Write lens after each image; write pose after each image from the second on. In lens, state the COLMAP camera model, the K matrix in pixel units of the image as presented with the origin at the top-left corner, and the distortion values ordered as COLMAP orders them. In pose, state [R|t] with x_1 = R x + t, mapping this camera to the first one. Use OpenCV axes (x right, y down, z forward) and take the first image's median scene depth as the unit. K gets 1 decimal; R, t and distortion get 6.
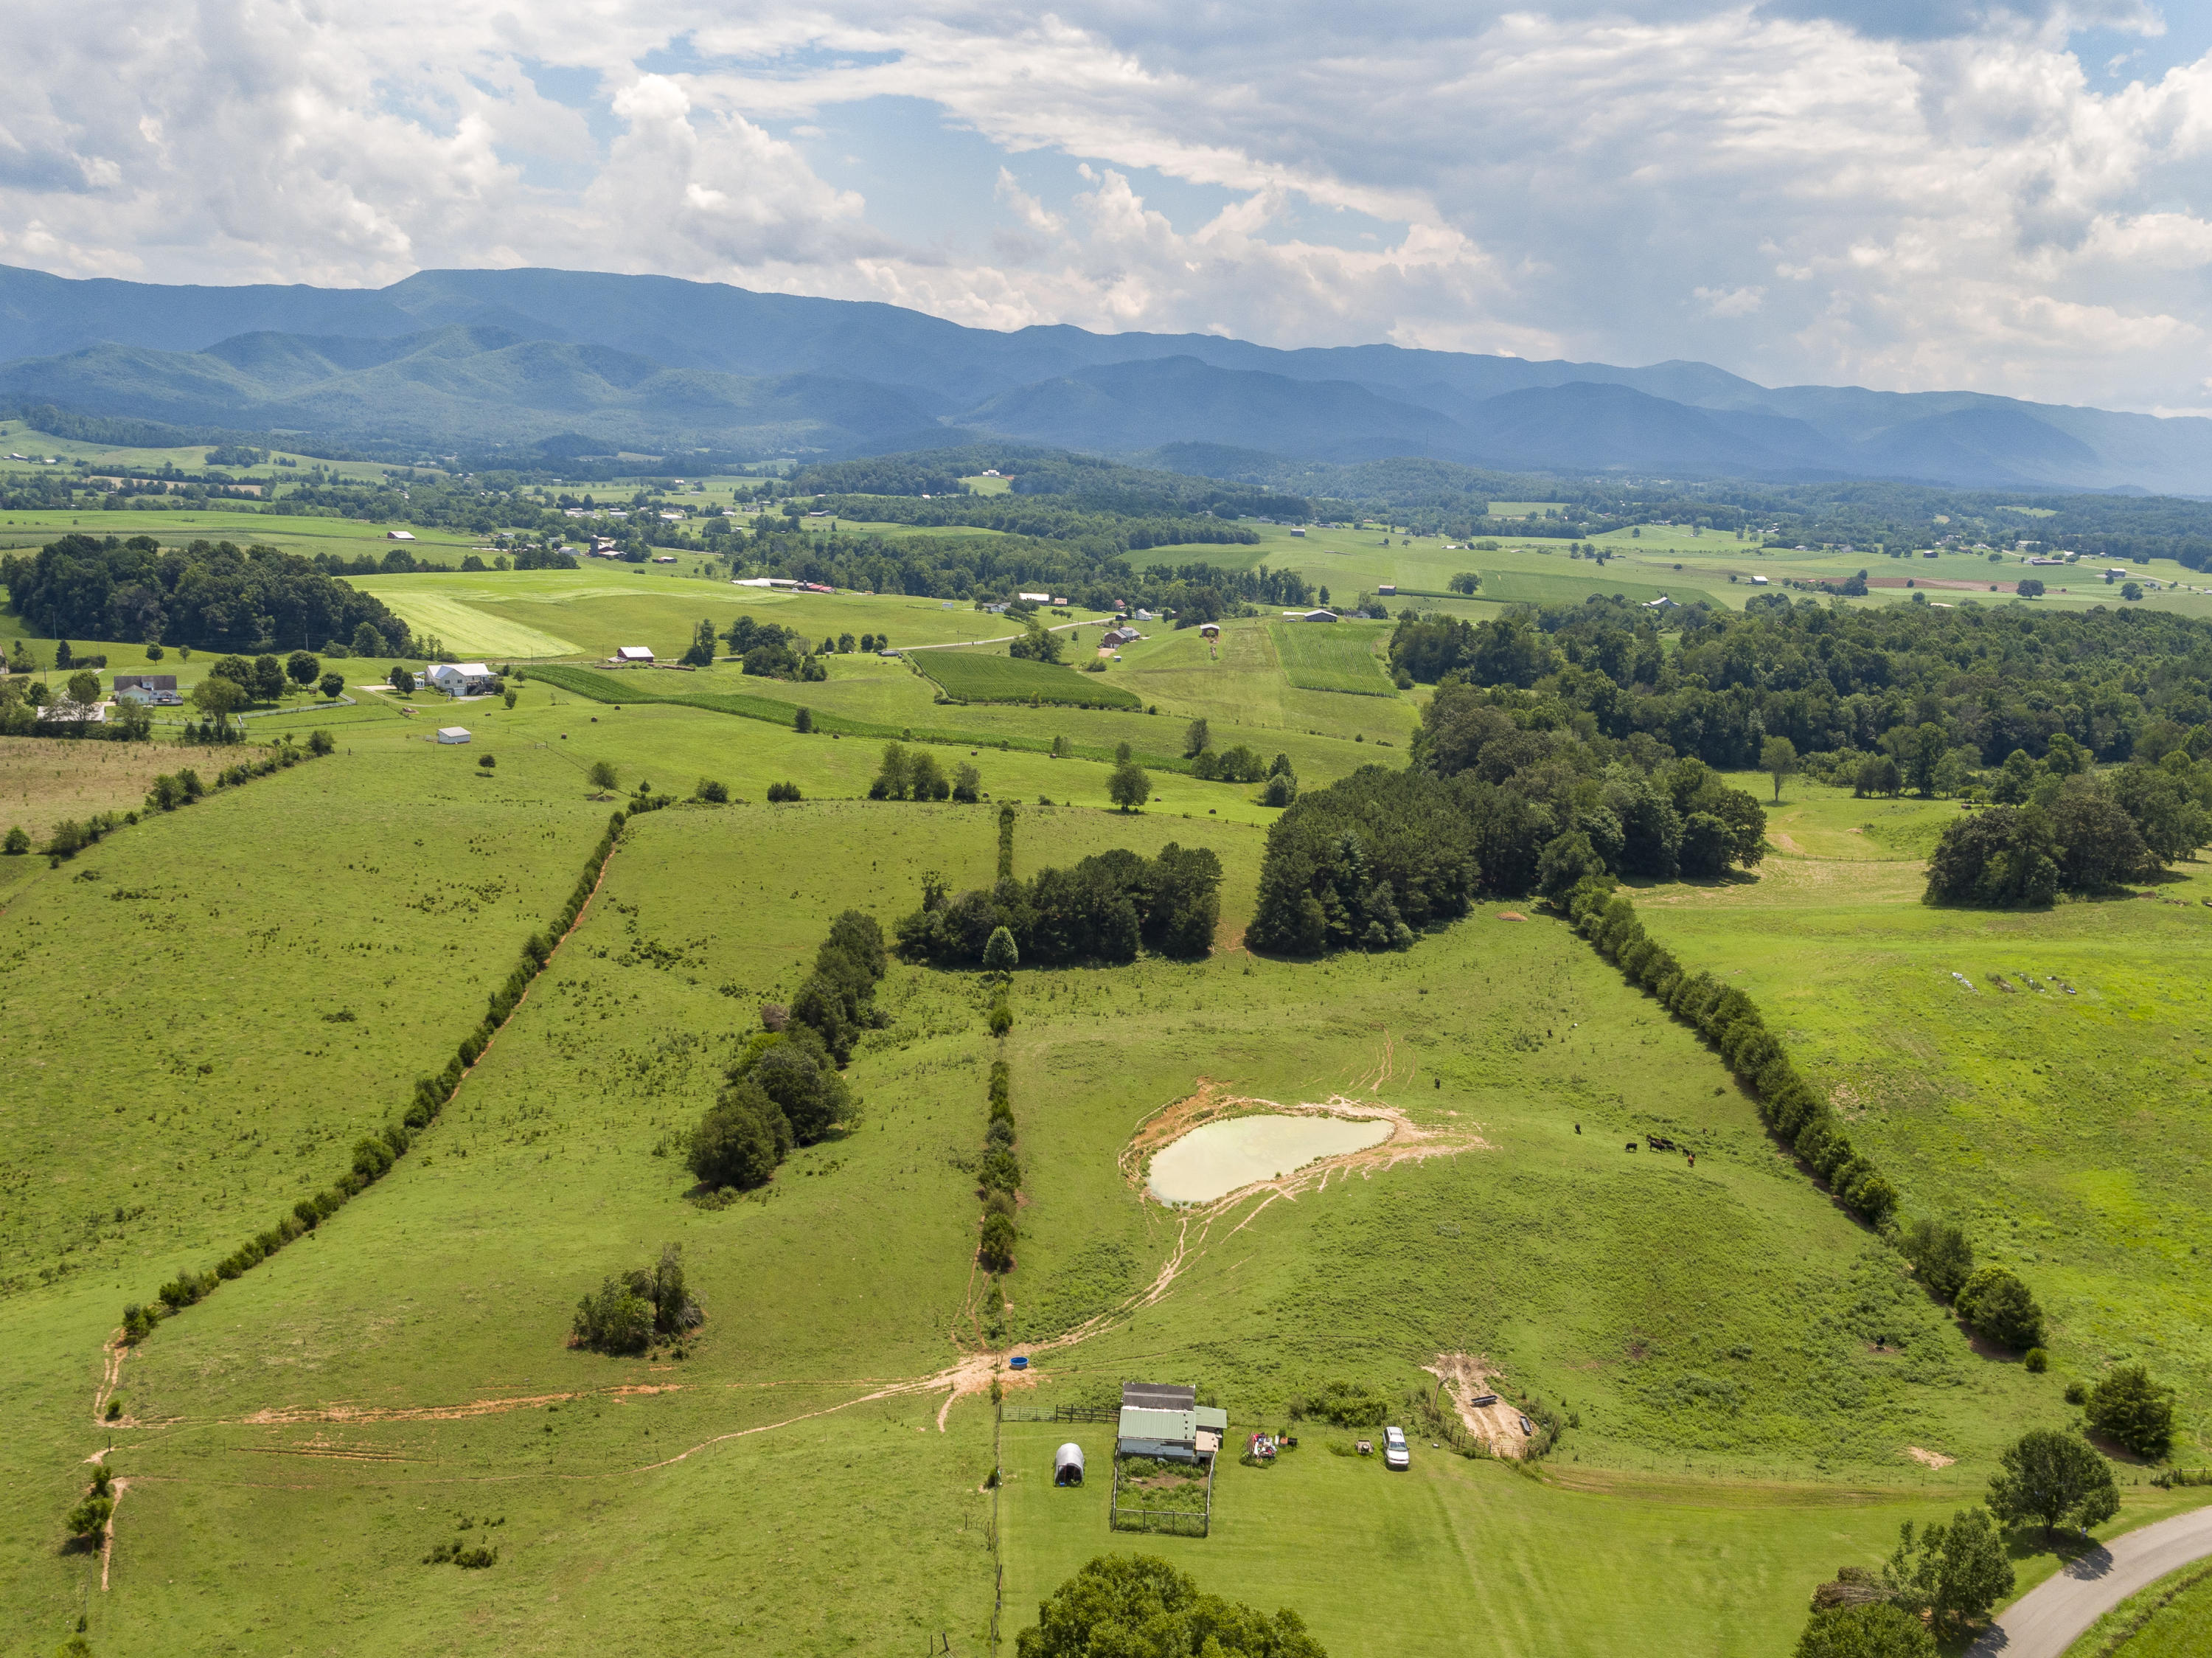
lens RADIAL K [[2004.2, 0, 1134.9], [0, 2004.2, 818.9], [0, 0, 1]] dist [-0.002450, 0.000000]
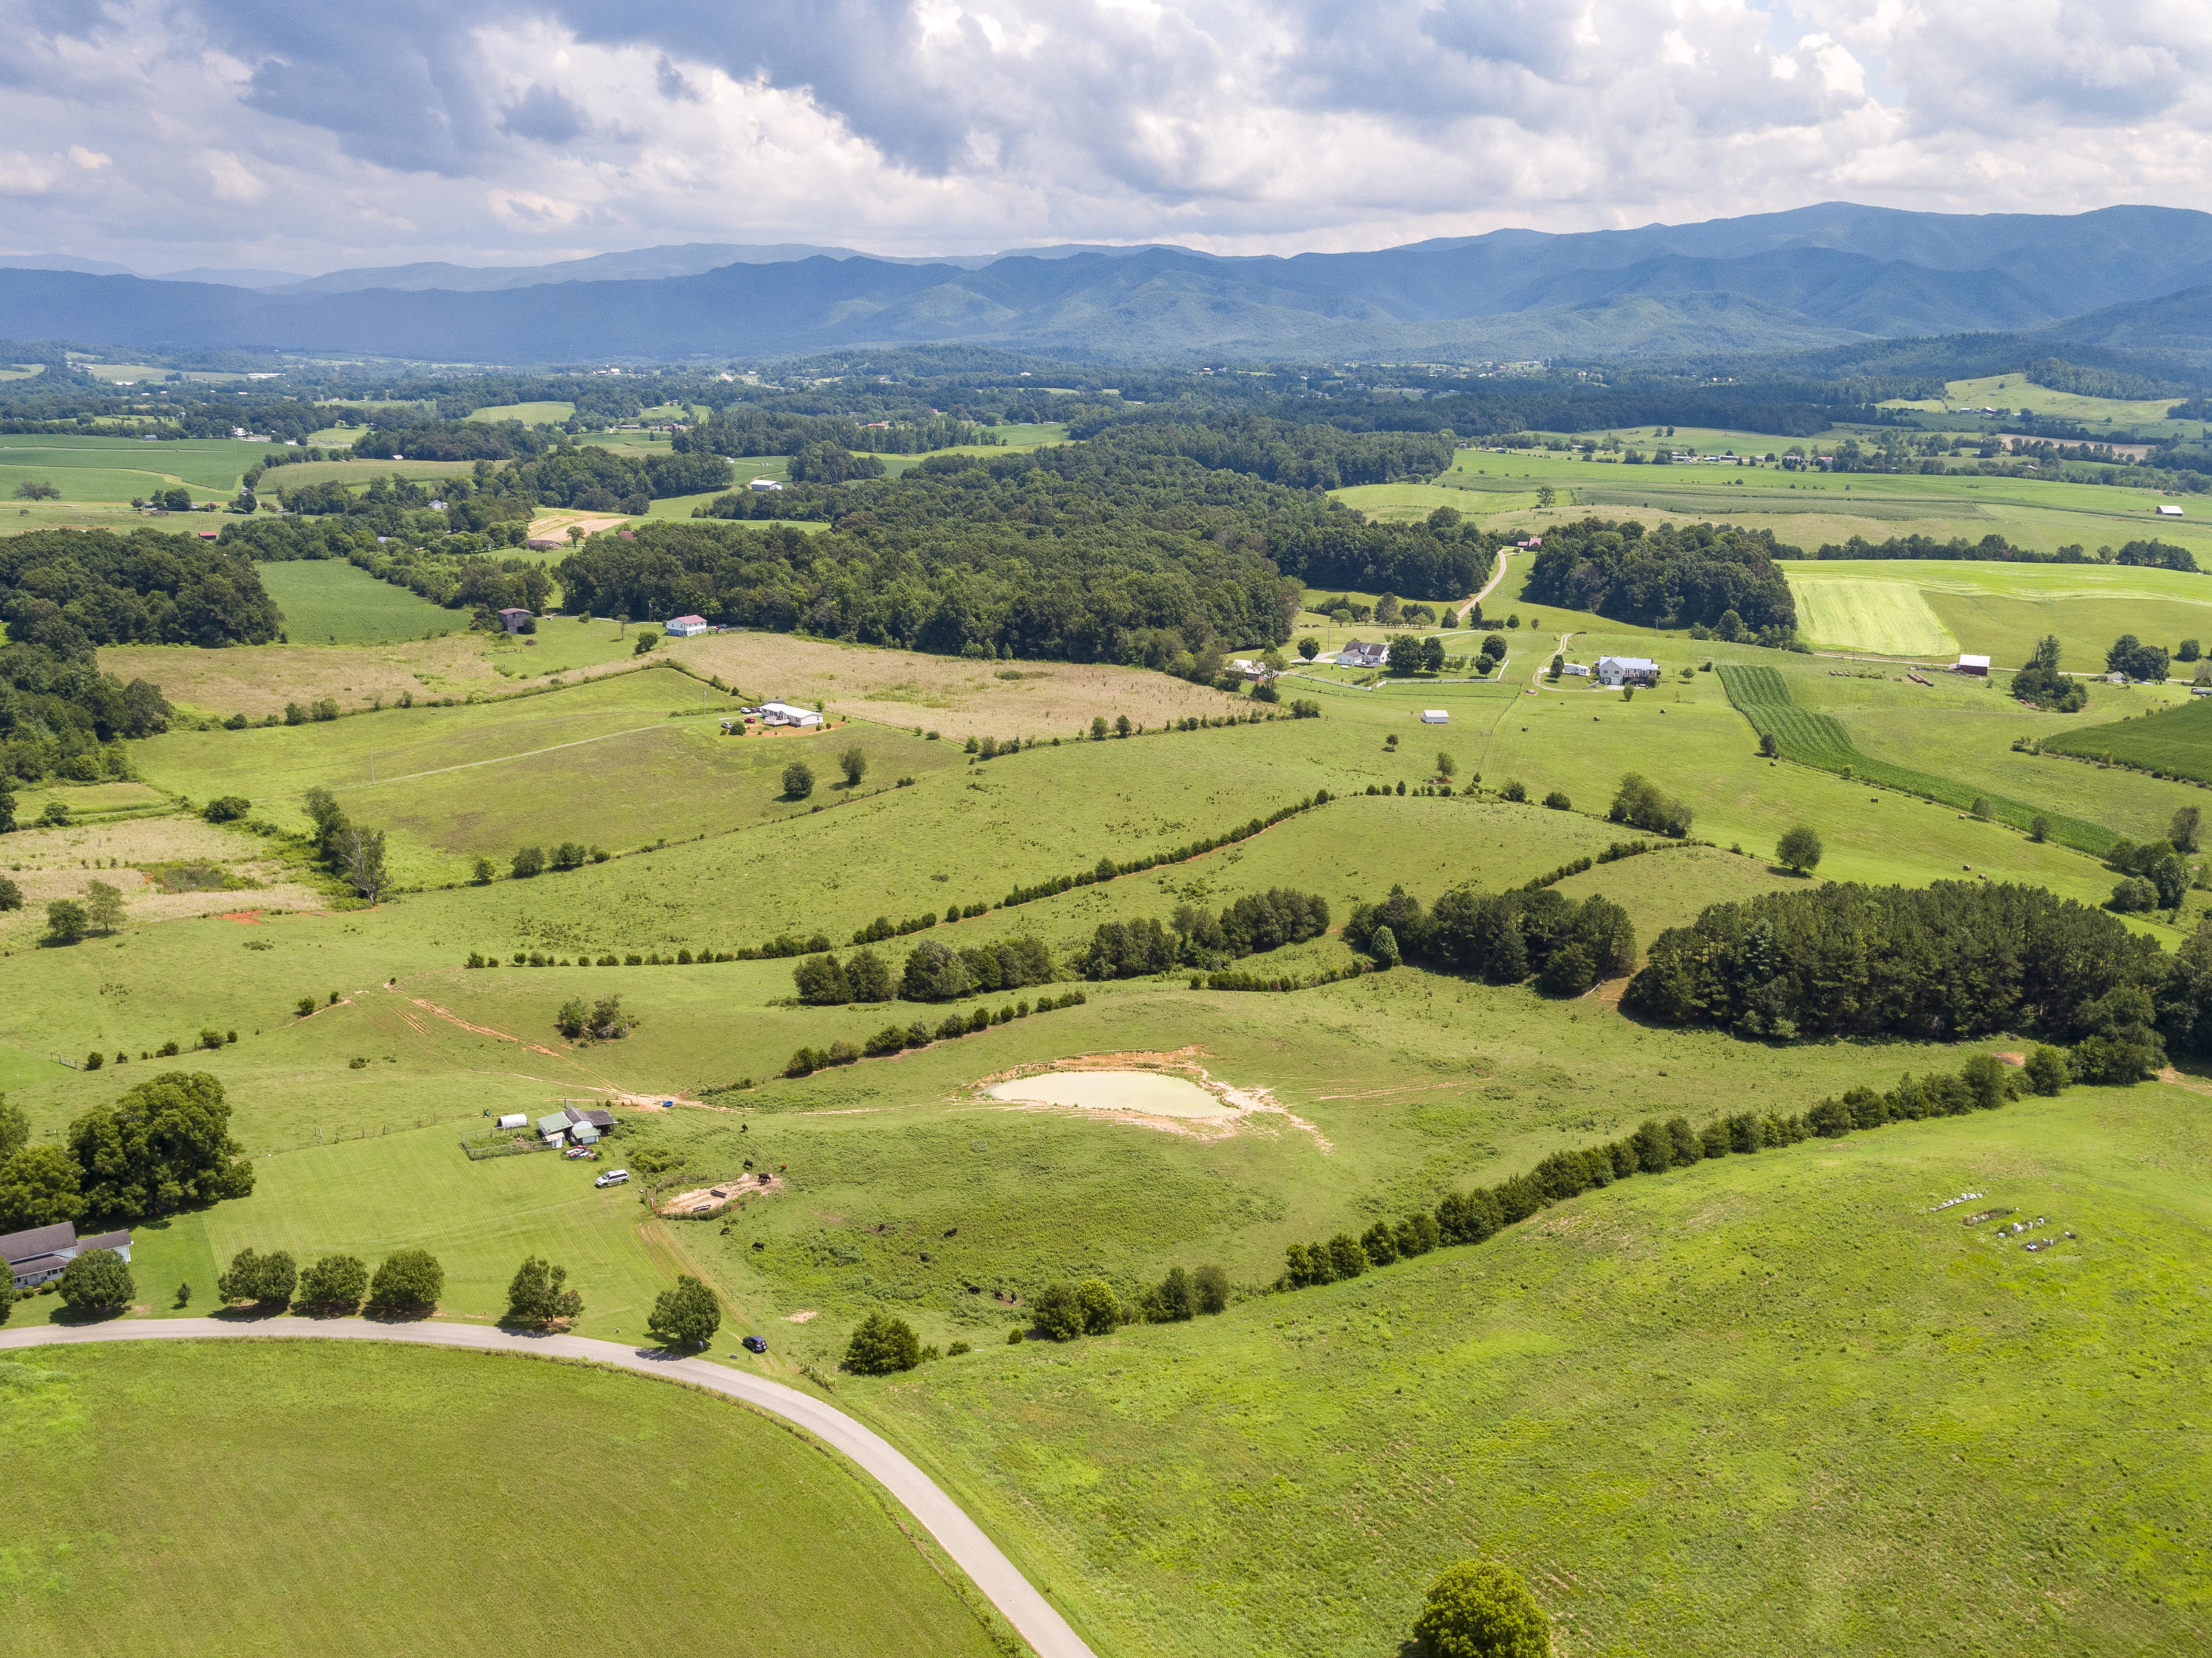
lens RADIAL K [[2004.2, 0, 1092.7], [0, 2004.2, 911.4], [0, 0, 1]] dist [-0.002450, 0.000000]
pose [[0.540163, 0.207224, -0.815648, 0.366252], [-0.144202, 0.977666, 0.152889, -0.051056], [0.829114, 0.035033, 0.557981, 0.075314]]
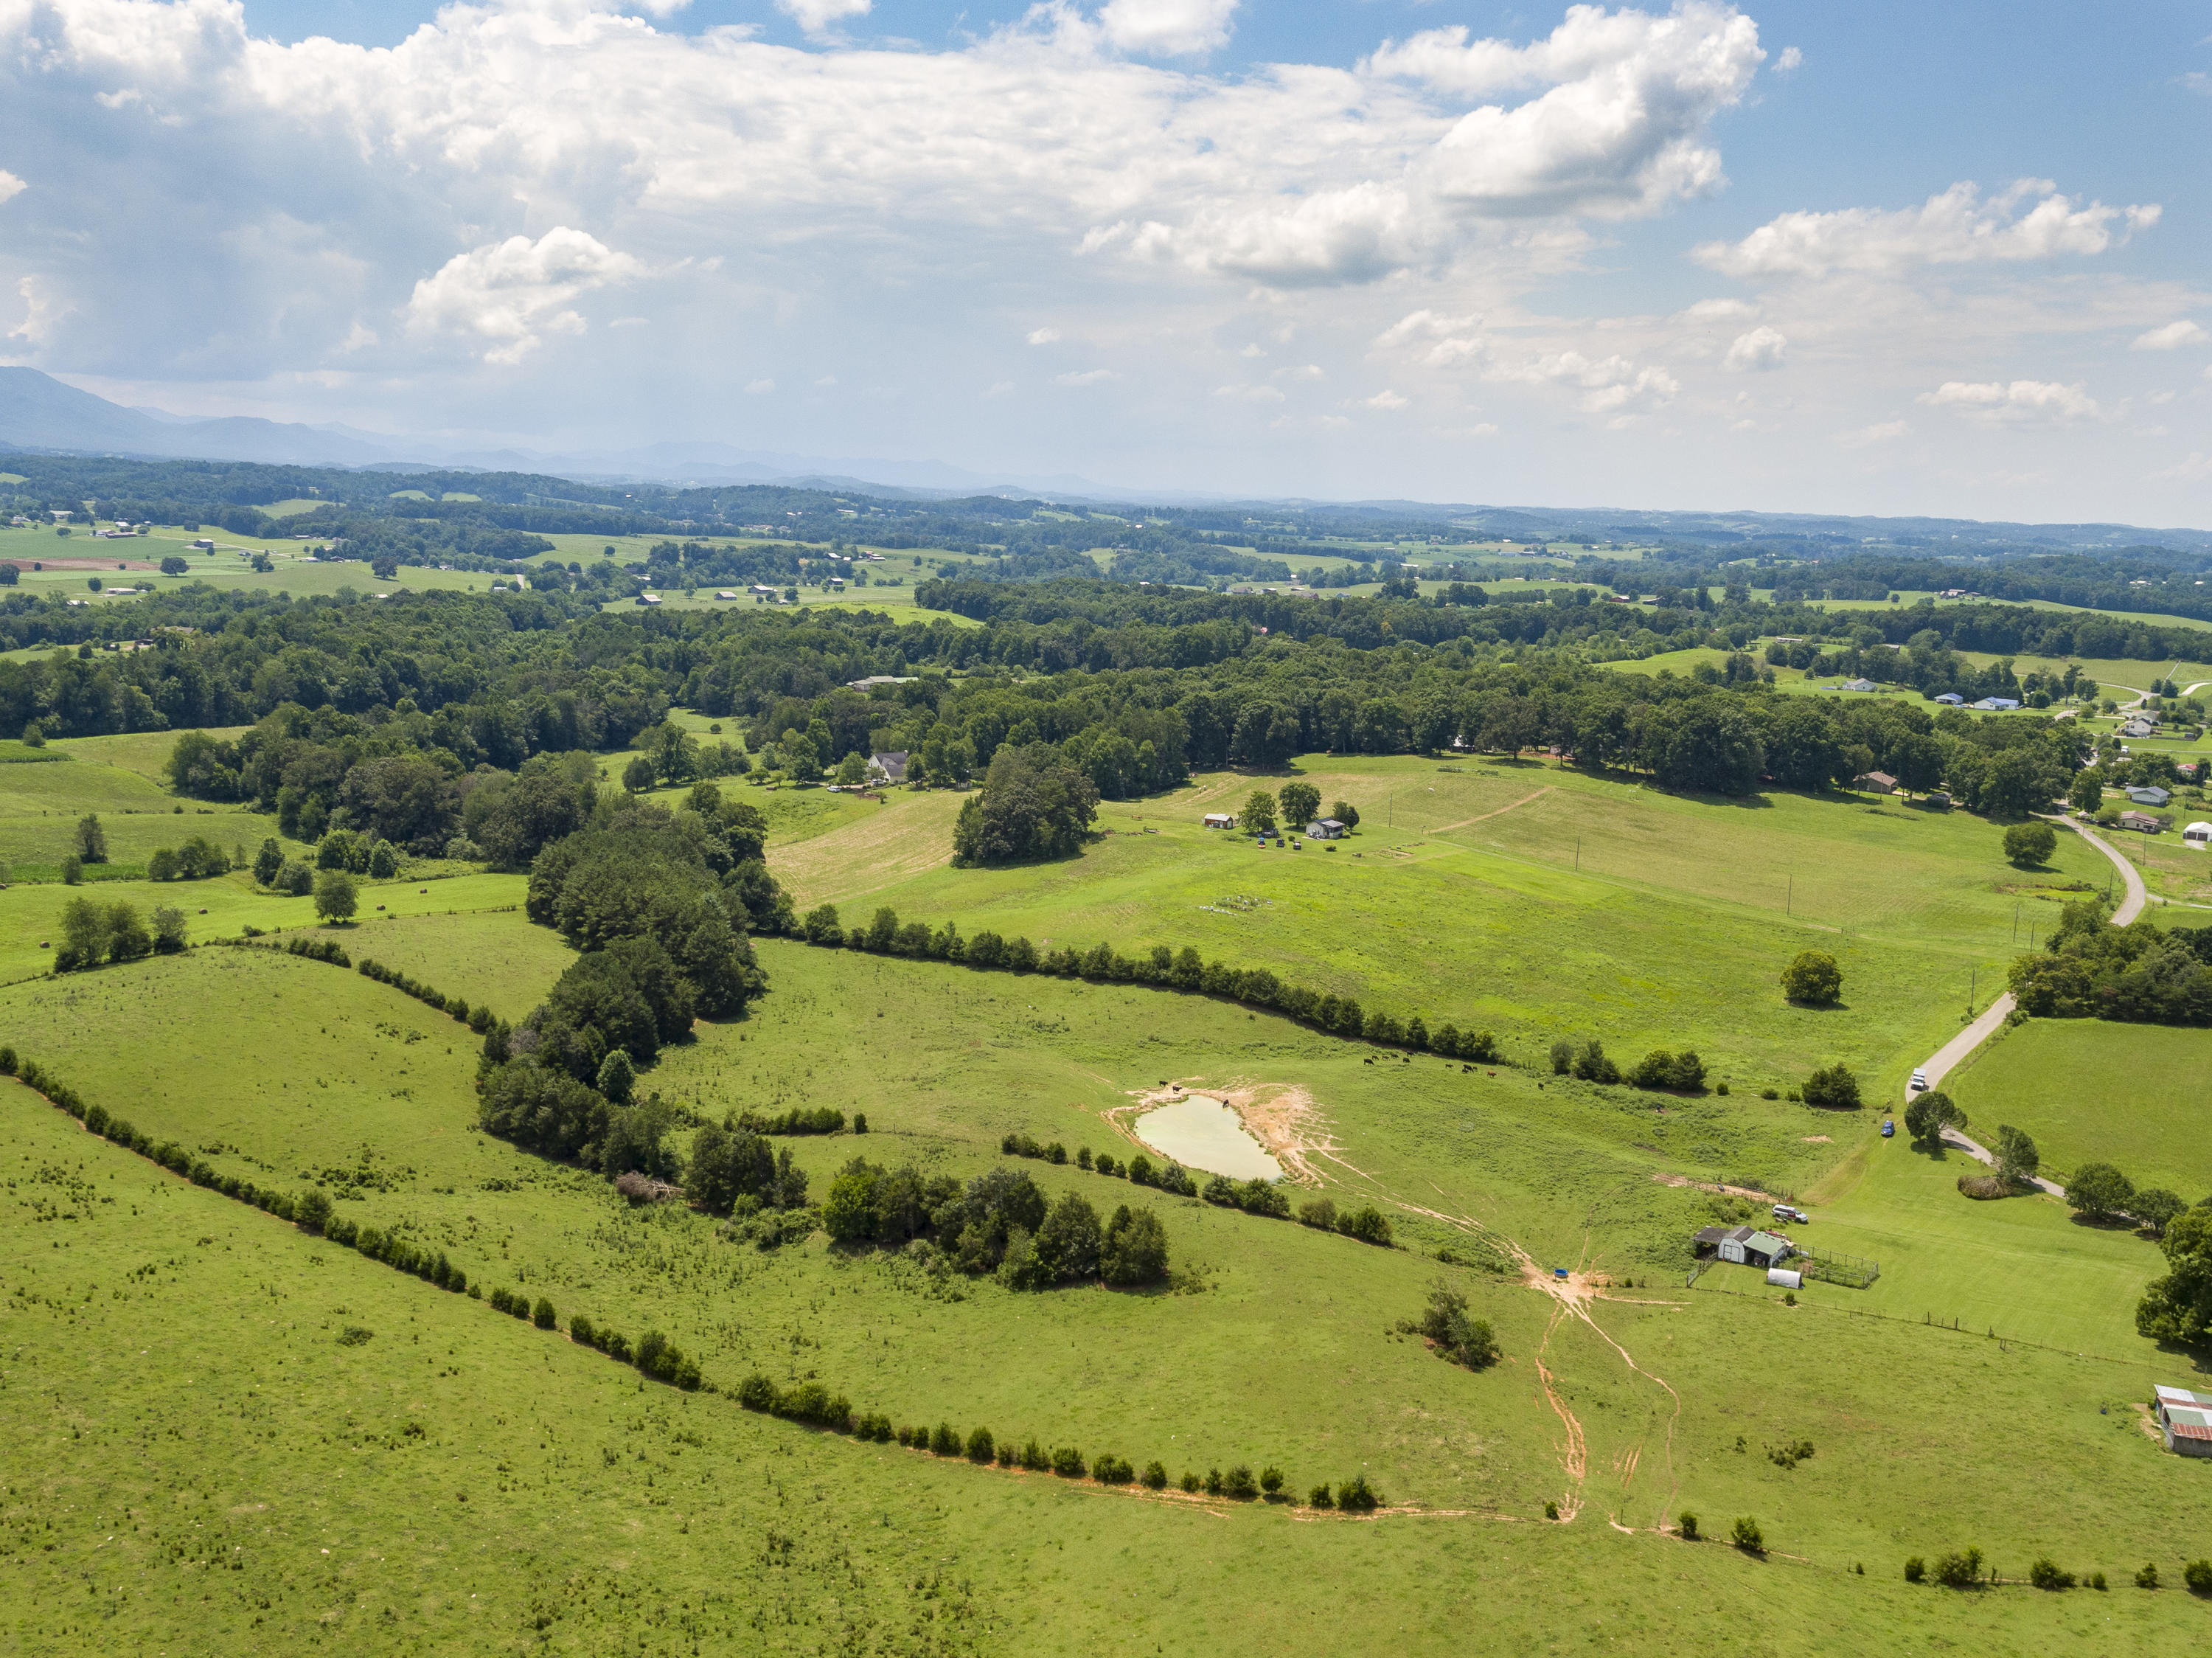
lens RADIAL K [[2004.2, 0, 1129.8], [0, 2004.2, 900.0], [0, 0, 1]] dist [-0.002450, 0.000000]
pose [[0.551081, -0.188561, 0.812868, -0.311911], [0.135651, 0.981420, 0.135696, -0.051400], [-0.823352, 0.035487, 0.566420, 0.104321]]
